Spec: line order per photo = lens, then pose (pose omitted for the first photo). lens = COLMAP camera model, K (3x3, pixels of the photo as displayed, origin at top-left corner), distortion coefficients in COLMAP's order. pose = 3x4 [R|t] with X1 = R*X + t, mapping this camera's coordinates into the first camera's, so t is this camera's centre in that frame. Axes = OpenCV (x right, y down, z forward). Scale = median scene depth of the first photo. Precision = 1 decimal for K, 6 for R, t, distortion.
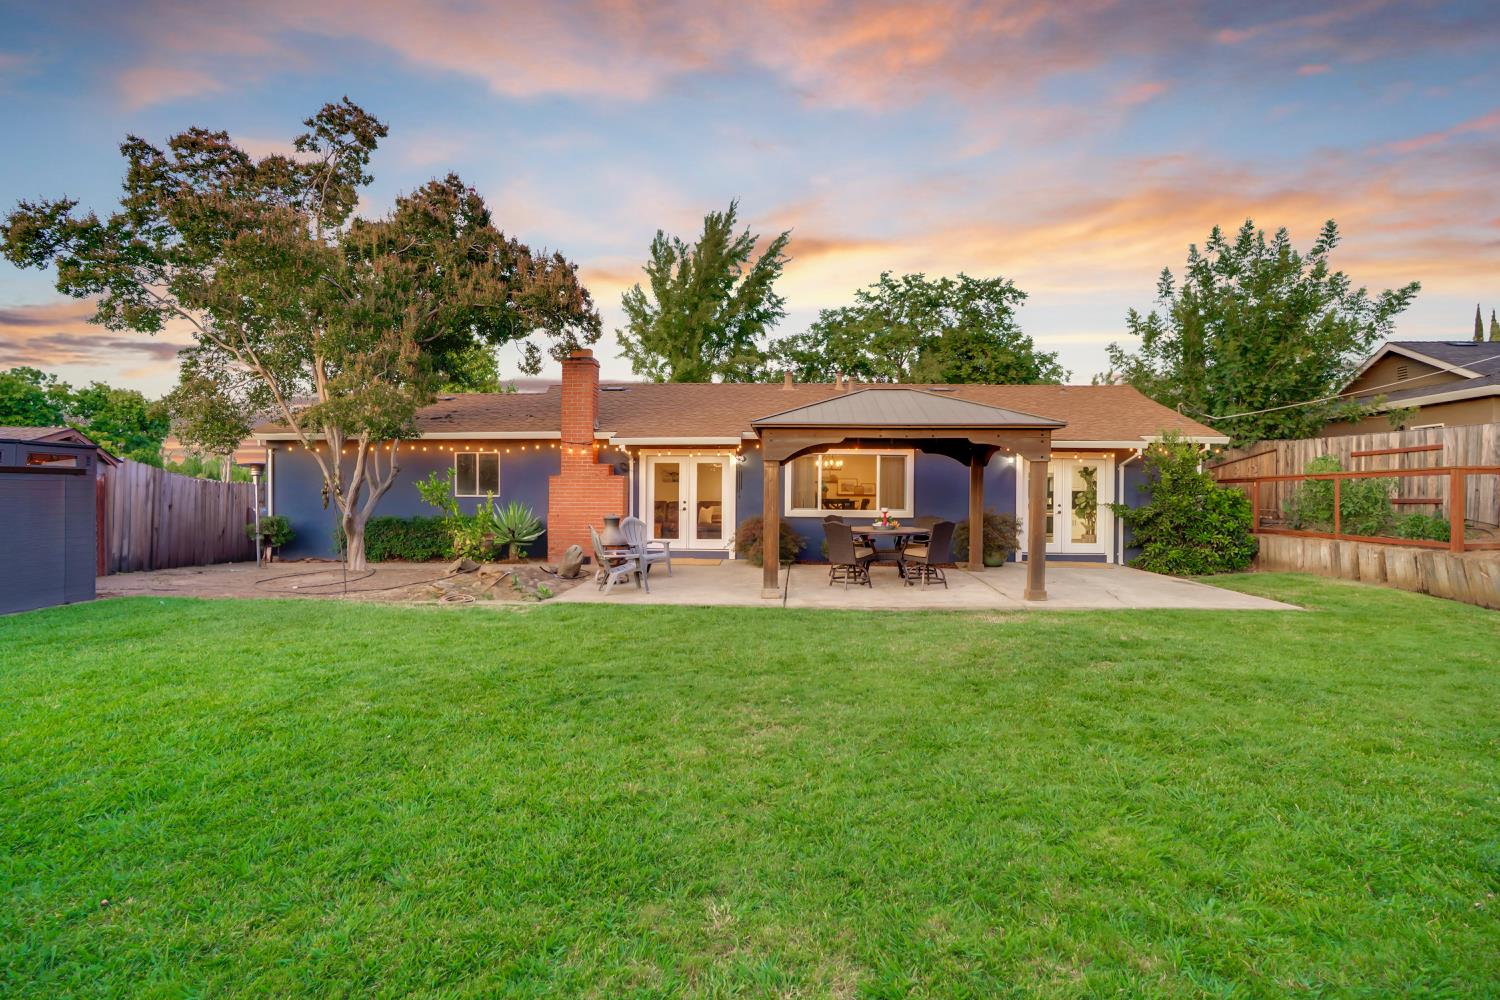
lens RADIAL K [[705.3, 0, 750.0], [0, 705.3, 500.0], [0, 0, 1]] dist [-0.001350, -0.000176]
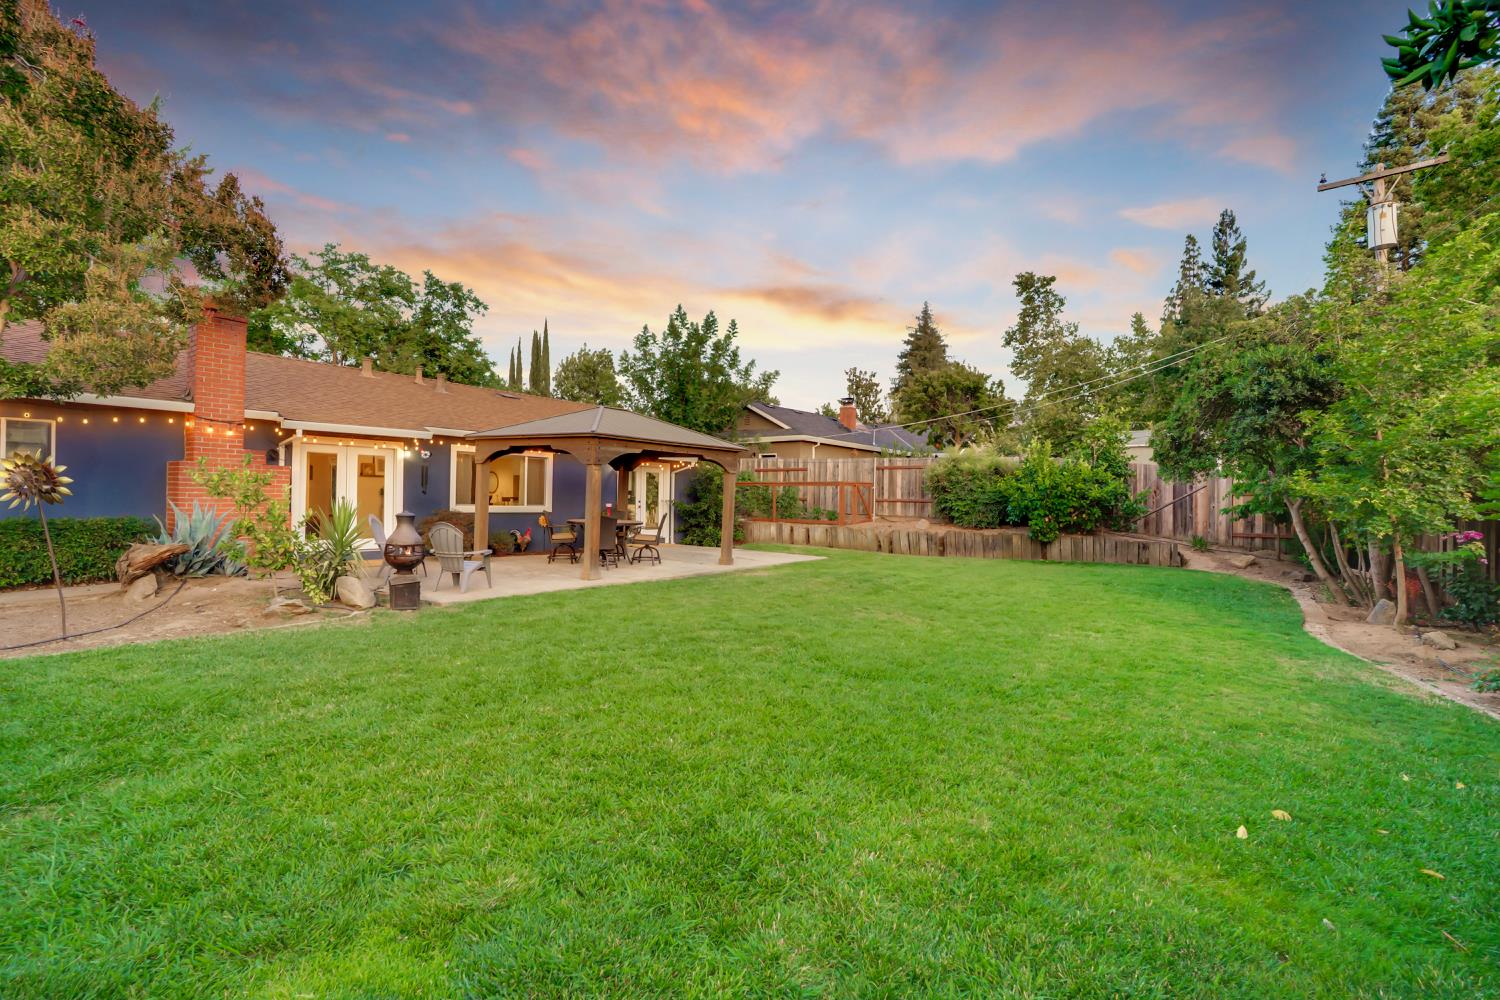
lens RADIAL K [[731.3, 0, 750.0], [0, 731.3, 500.0], [0, 0, 1]] dist [-0.033957, 0.000062]
pose [[0.555821, 0.002416, 0.831298, -0.571392], [-0.010061, 0.999942, 0.003821, -0.002366], [-0.831241, -0.010488, 0.555813, 0.071637]]
